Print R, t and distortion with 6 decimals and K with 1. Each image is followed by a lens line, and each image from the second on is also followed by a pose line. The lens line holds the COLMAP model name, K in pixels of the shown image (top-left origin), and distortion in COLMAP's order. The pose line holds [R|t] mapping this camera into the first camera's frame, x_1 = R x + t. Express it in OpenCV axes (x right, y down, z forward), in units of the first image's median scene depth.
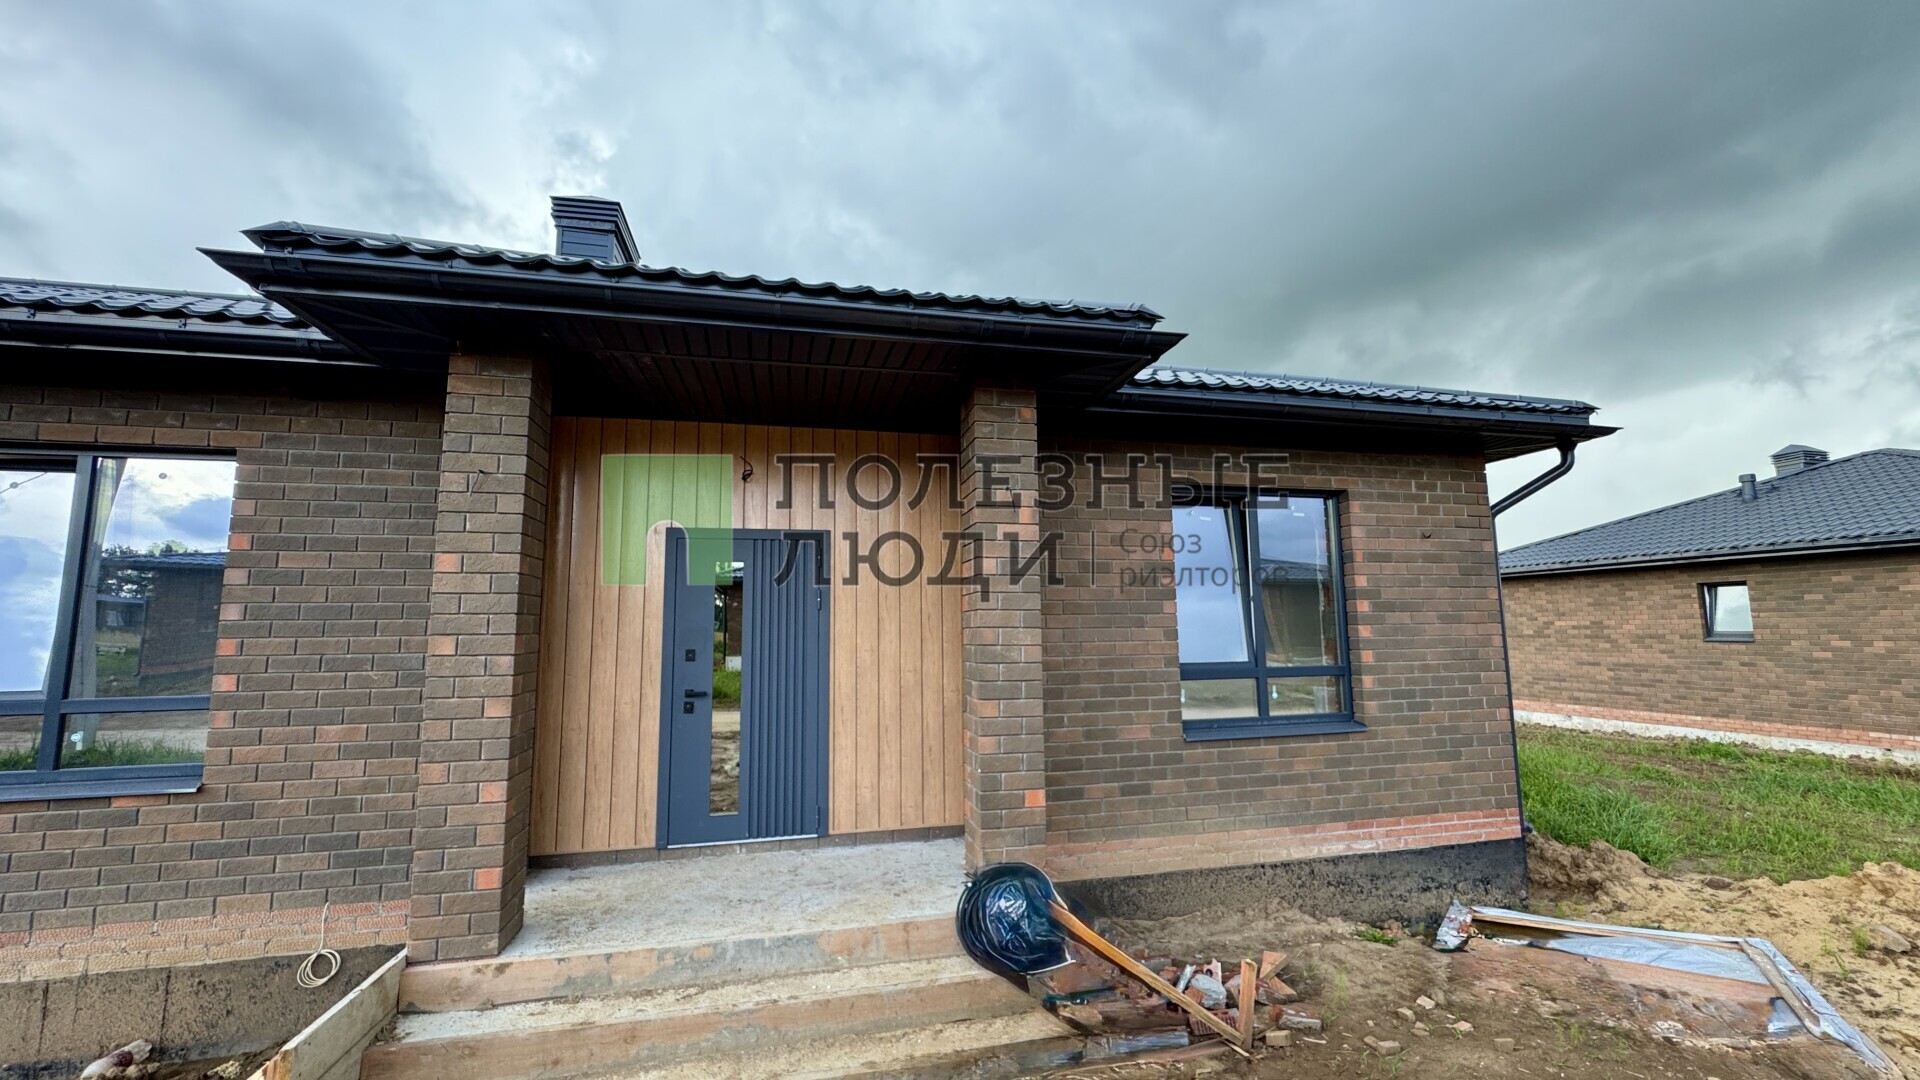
lens RADIAL K [[773.9, 0, 962.1], [0, 773.9, 536.2], [0, 0, 1]] dist [-0.001328, 0.000371]
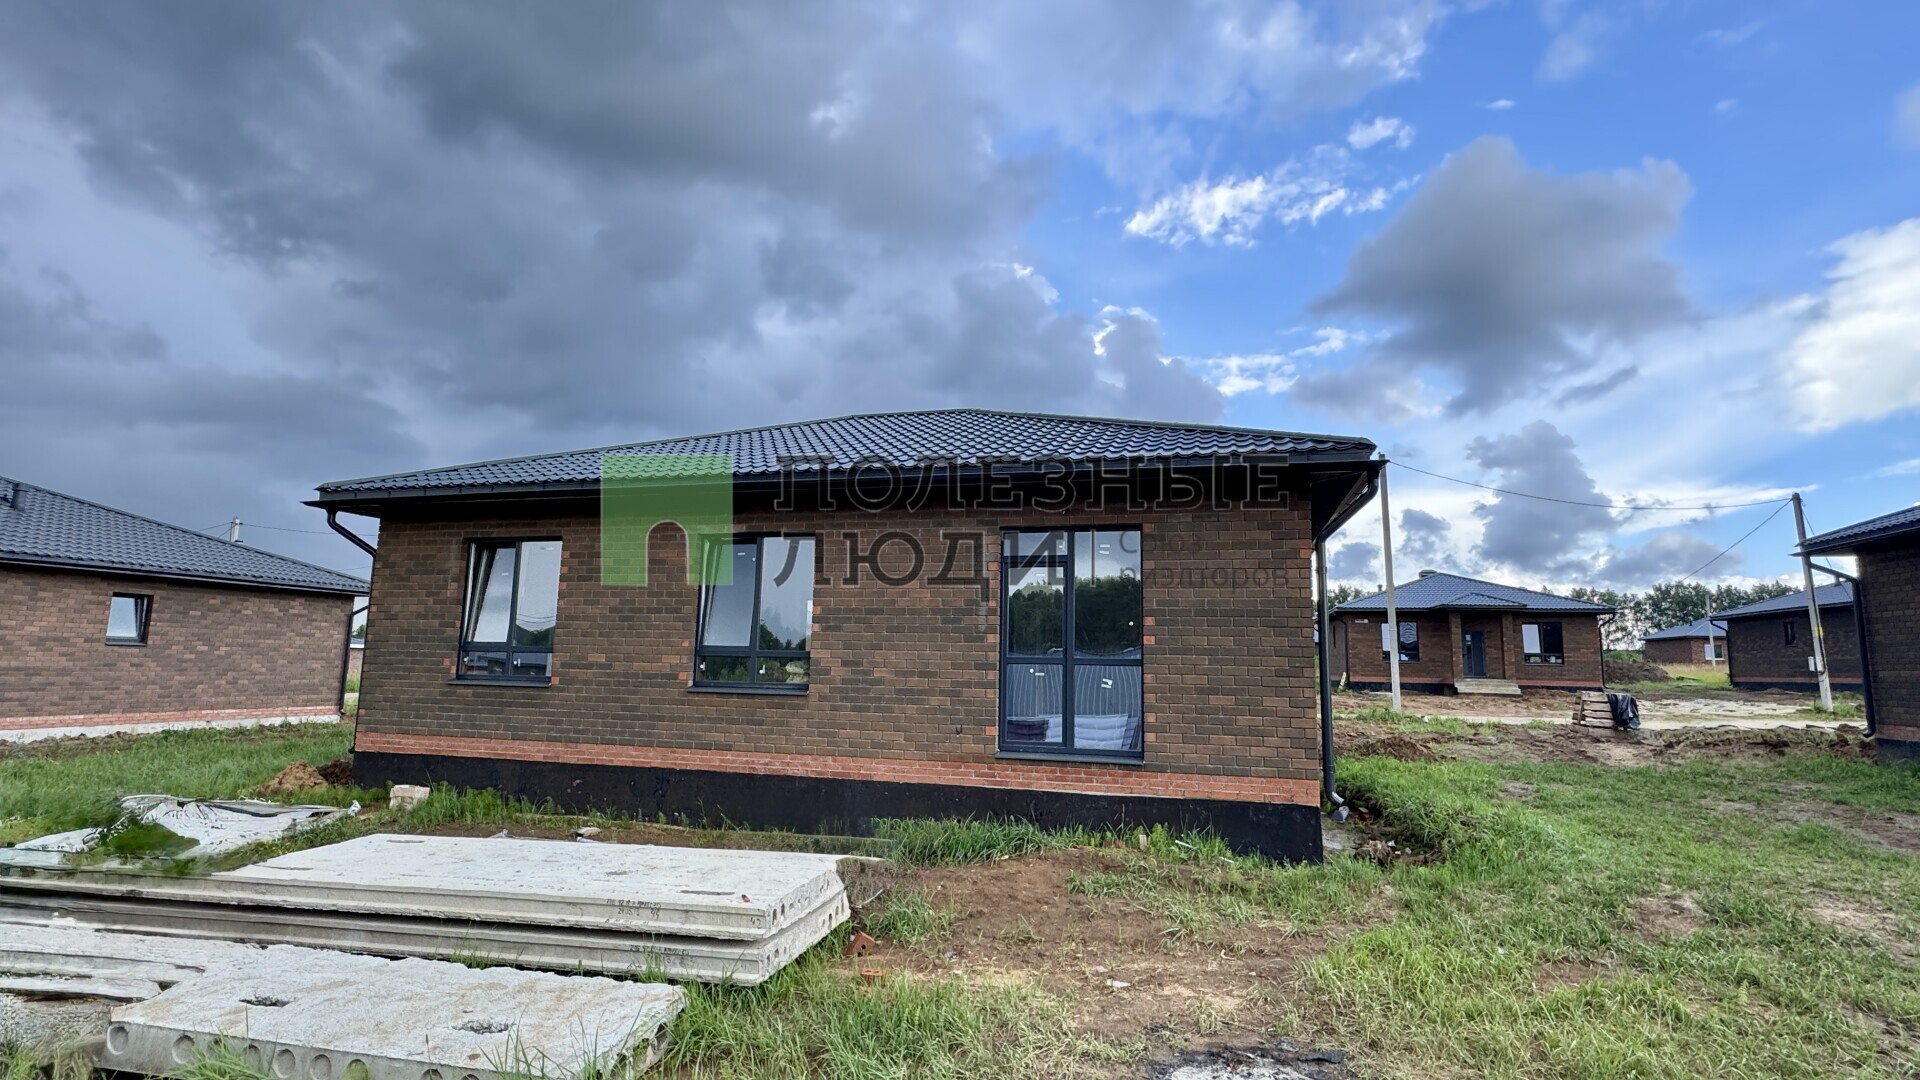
lens RADIAL K [[910.4, 0, 960.0], [0, 910.4, 540.0], [0, 0, 1]] dist [-0.004310, 0.000591]
pose [[-0.873142, 0.076255, 0.481464, -1.861005], [-0.053907, 0.966526, -0.250841, 0.634573], [-0.484476, -0.244974, -0.839804, 3.890458]]
